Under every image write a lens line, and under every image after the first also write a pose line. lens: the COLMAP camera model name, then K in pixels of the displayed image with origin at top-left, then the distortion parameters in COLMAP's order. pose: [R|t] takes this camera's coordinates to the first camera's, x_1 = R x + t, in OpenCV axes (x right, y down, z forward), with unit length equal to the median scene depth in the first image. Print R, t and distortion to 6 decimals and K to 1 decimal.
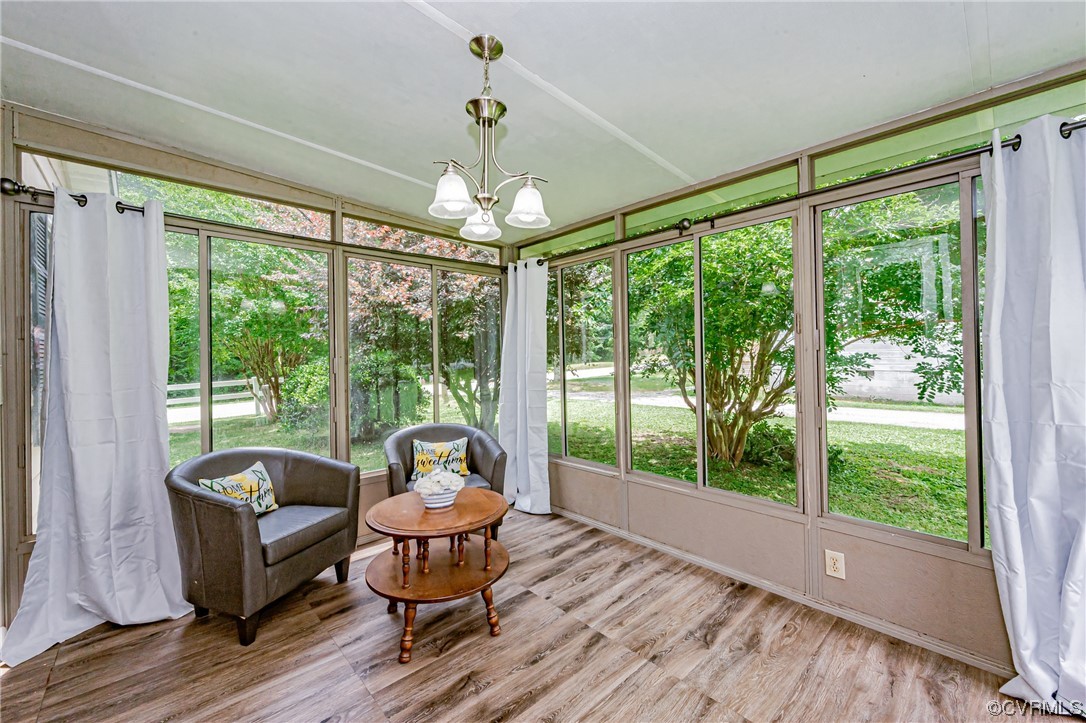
lens RADIAL K [[434.4, 0, 542.6], [0, 434.4, 355.2], [0, 0, 1]] dist [-0.000320, -0.000068]
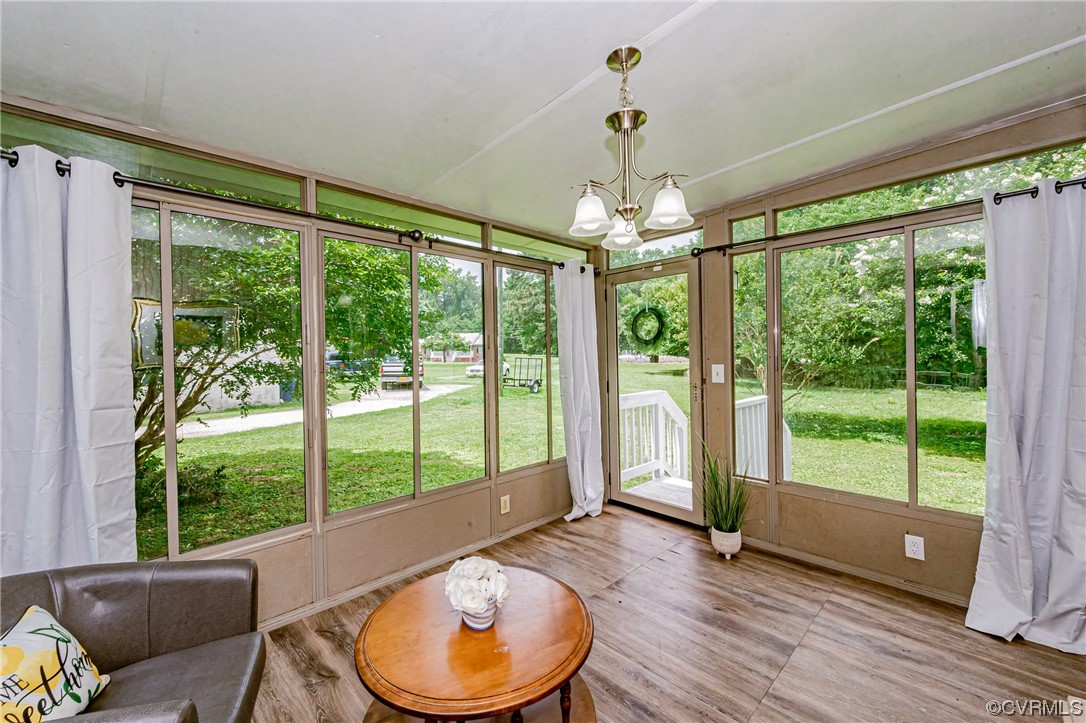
lens RADIAL K [[412.4, 0, 542.3], [0, 412.4, 365.7], [0, 0, 1]] dist [0.000089, -0.000001]
pose [[0.004536, -0.003686, 0.999983, -0.690478], [0.018092, 0.999830, 0.003604, -0.000385], [-0.999826, 0.018075, 0.004602, 0.791807]]
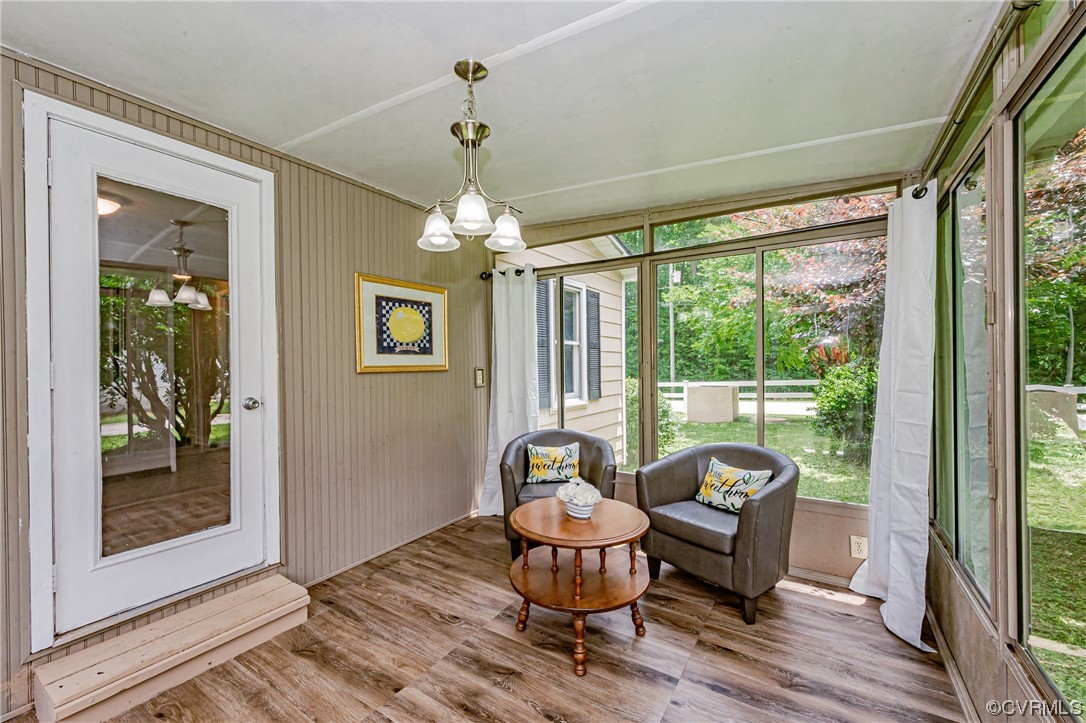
lens RADIAL K [[443.2, 0, 542.7], [0, 443.2, 358.9], [0, 0, 1]] dist [-0.001184, -0.000195]
pose [[0.245910, -0.001514, -0.969291, 0.647866], [0.011115, 0.999937, 0.001258, -0.006725], [0.969229, -0.011083, 0.245912, 0.606021]]
